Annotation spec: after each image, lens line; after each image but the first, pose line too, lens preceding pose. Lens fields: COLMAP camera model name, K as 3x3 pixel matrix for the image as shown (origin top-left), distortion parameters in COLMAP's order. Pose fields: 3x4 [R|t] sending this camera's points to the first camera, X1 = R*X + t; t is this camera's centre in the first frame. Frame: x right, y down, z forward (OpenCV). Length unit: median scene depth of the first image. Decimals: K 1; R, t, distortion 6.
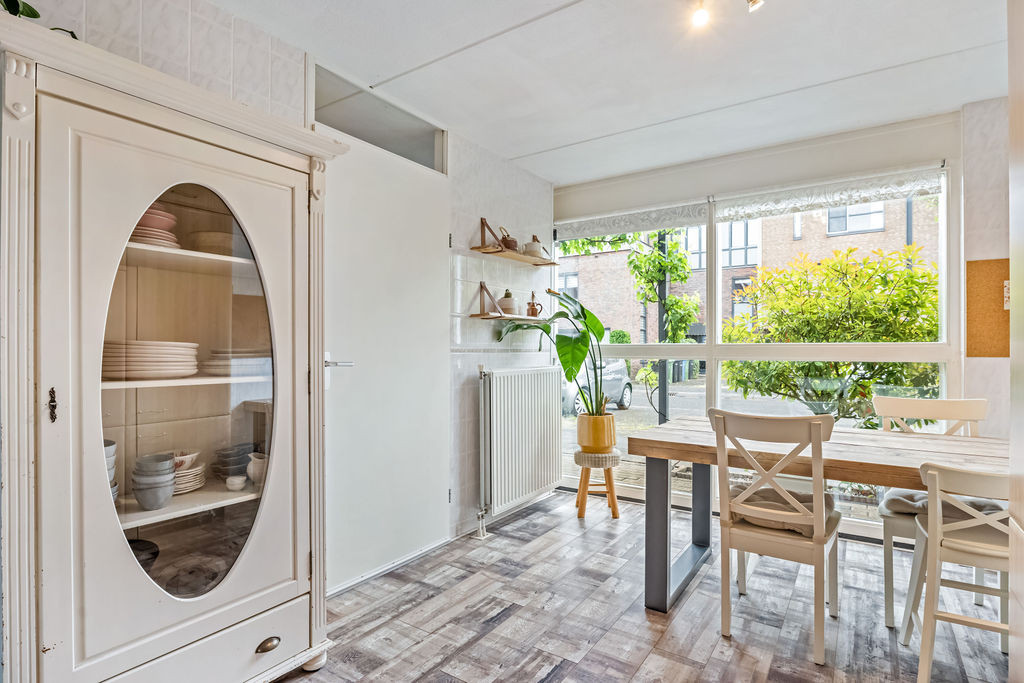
lens RADIAL K [[503.8, 0, 510.7], [0, 503.8, 344.3], [0, 0, 1]] dist [-0.013755, 0.000767]
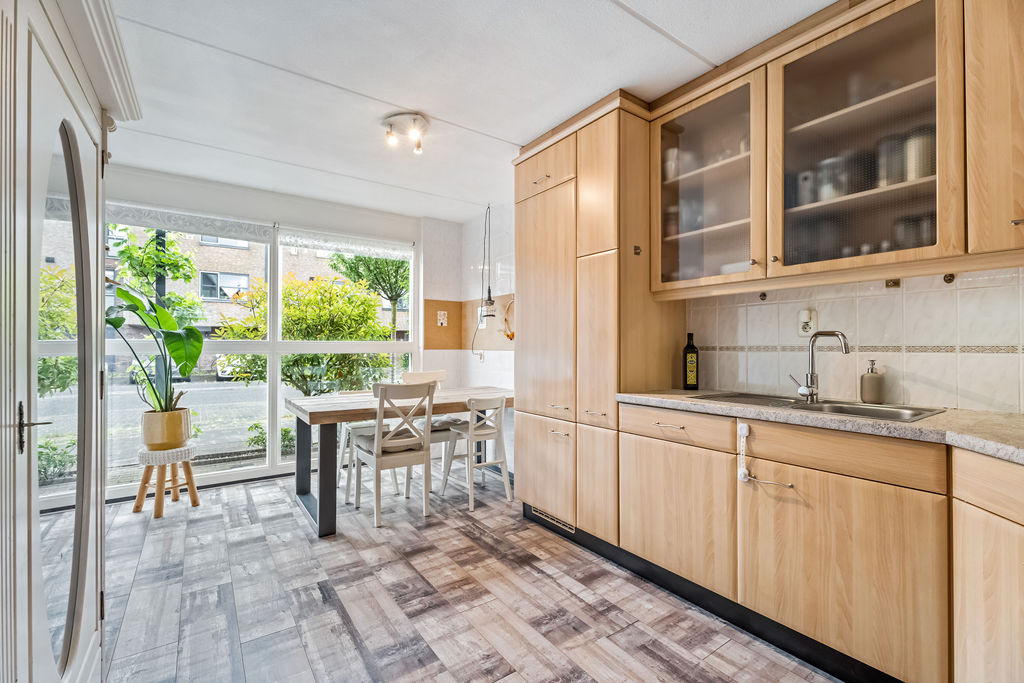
lens RADIAL K [[435.9, 0, 507.4], [0, 435.9, 340.5], [0, 0, 1]] dist [-0.012750, -0.000134]
pose [[0.377240, 0.010591, 0.926055, -0.633743], [-0.010235, 0.999921, -0.007267, -0.001304], [-0.926059, -0.006737, 0.377318, 0.097233]]
